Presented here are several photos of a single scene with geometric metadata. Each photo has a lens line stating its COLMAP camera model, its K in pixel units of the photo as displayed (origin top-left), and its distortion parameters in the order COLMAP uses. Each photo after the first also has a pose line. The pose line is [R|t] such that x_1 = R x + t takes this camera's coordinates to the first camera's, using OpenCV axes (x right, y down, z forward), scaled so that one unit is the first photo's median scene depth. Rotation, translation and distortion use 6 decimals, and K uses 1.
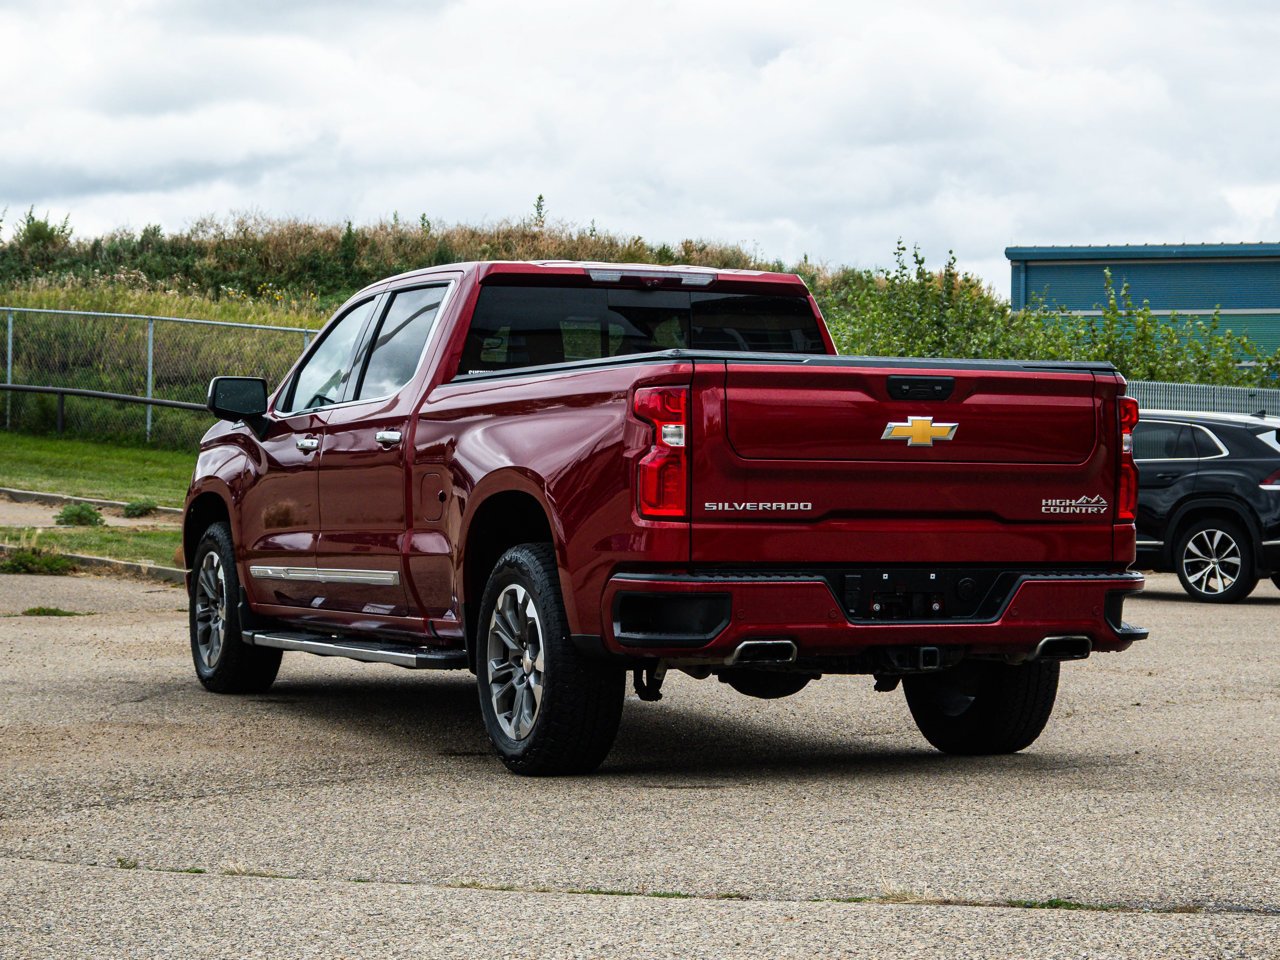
lens RADIAL K [[3118.1, 0, 643.3], [0, 3118.1, 482.1], [0, 0, 1]] dist [0.005583, 0.000000]
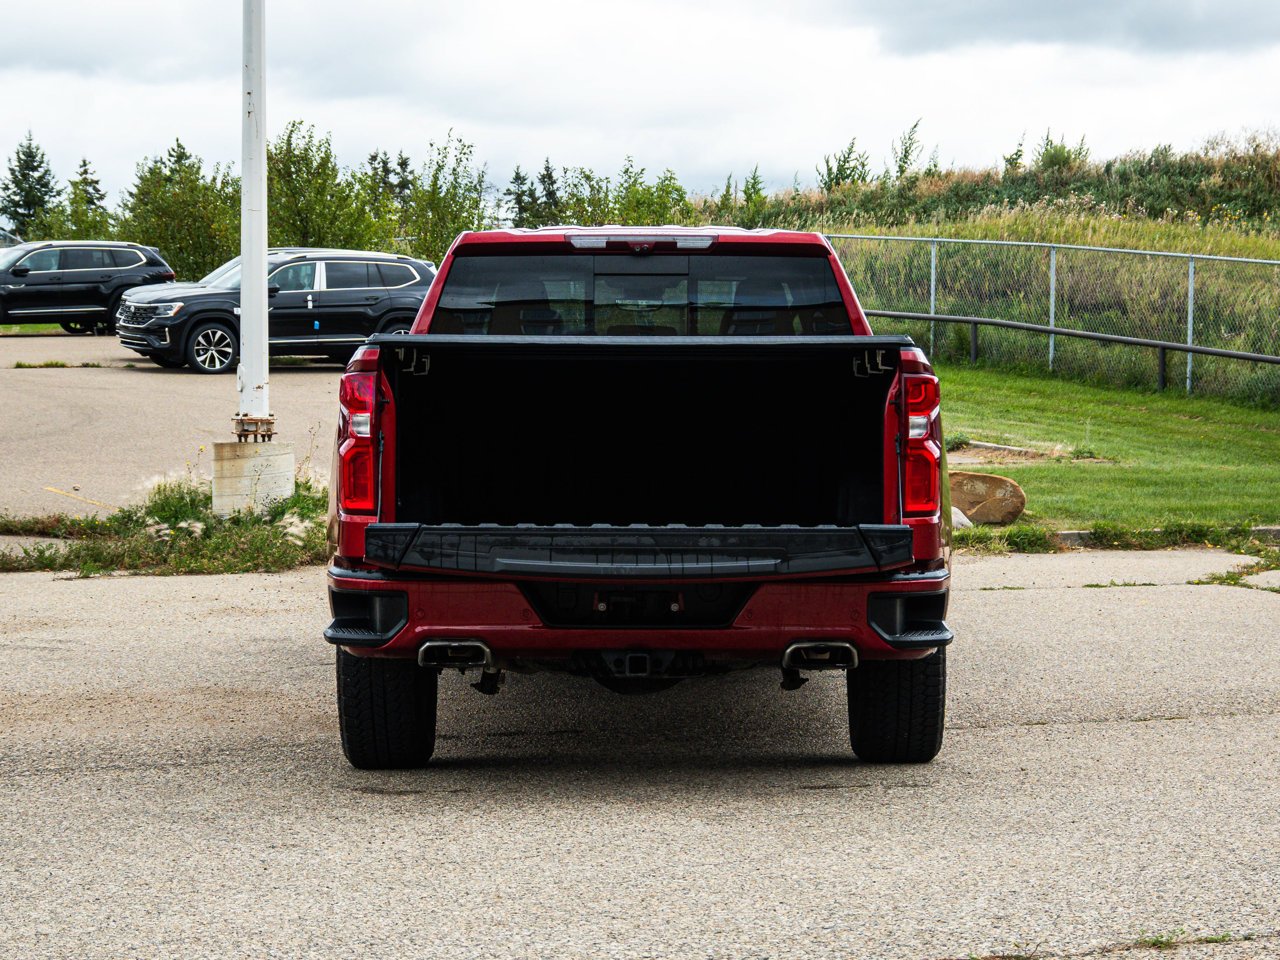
lens RADIAL K [[3118.1, 0, 628.2], [0, 3118.1, 484.3], [0, 0, 1]] dist [0.005583, 0.000000]
pose [[0.913708, 0.005753, -0.406330, 0.448910], [0.006304, 0.999579, 0.028328, -0.022126], [0.406322, -0.028445, 0.913287, 0.153041]]
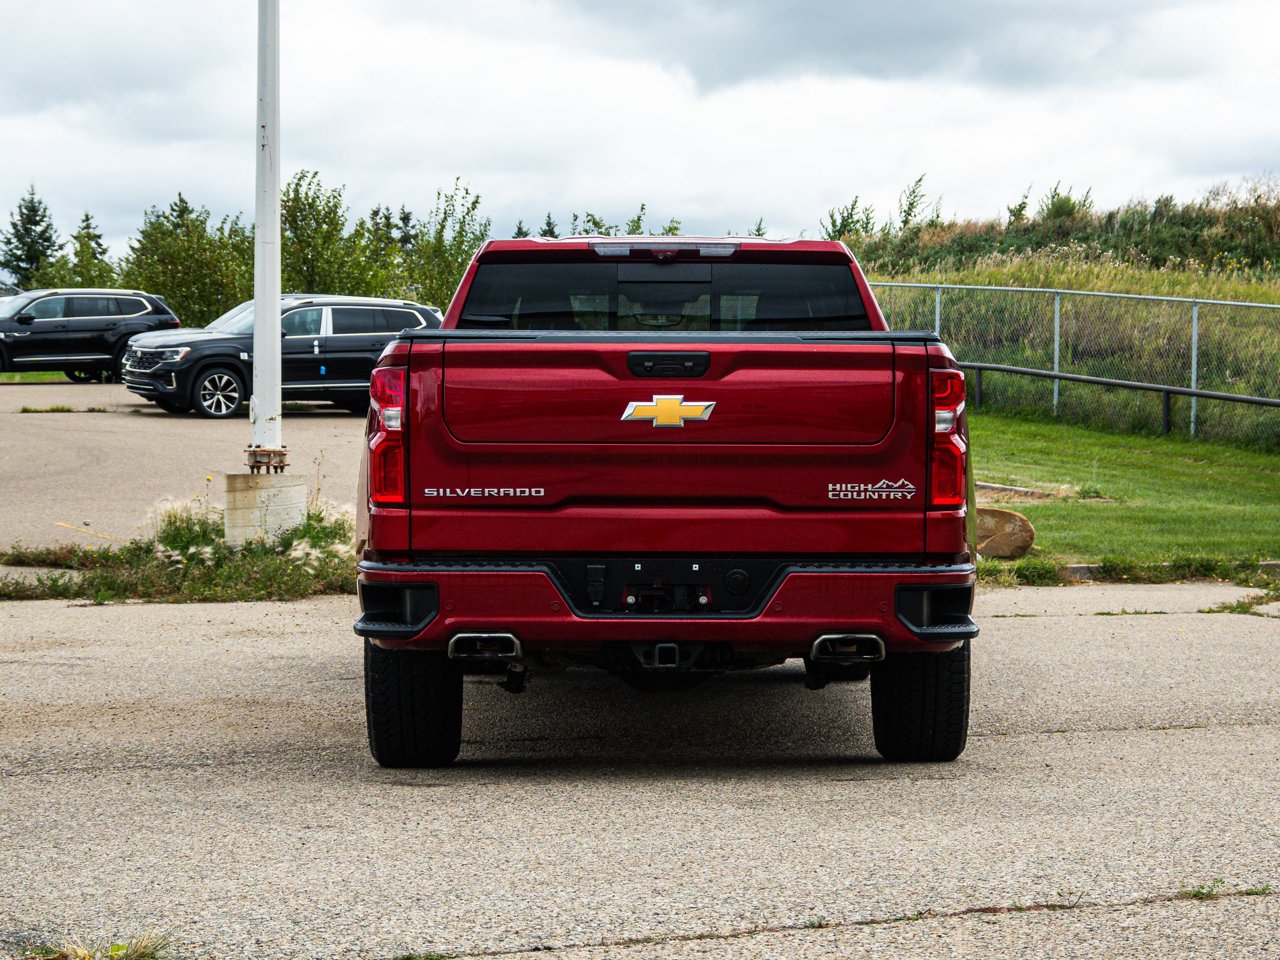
lens RADIAL K [[3118.1, 0, 648.2], [0, 3118.1, 478.3], [0, 0, 1]] dist [0.005583, 0.000000]
pose [[0.916521, -0.002156, -0.399981, 0.443366], [0.005350, 0.999962, 0.006869, -0.002626], [0.399951, -0.008435, 0.916498, 0.143127]]
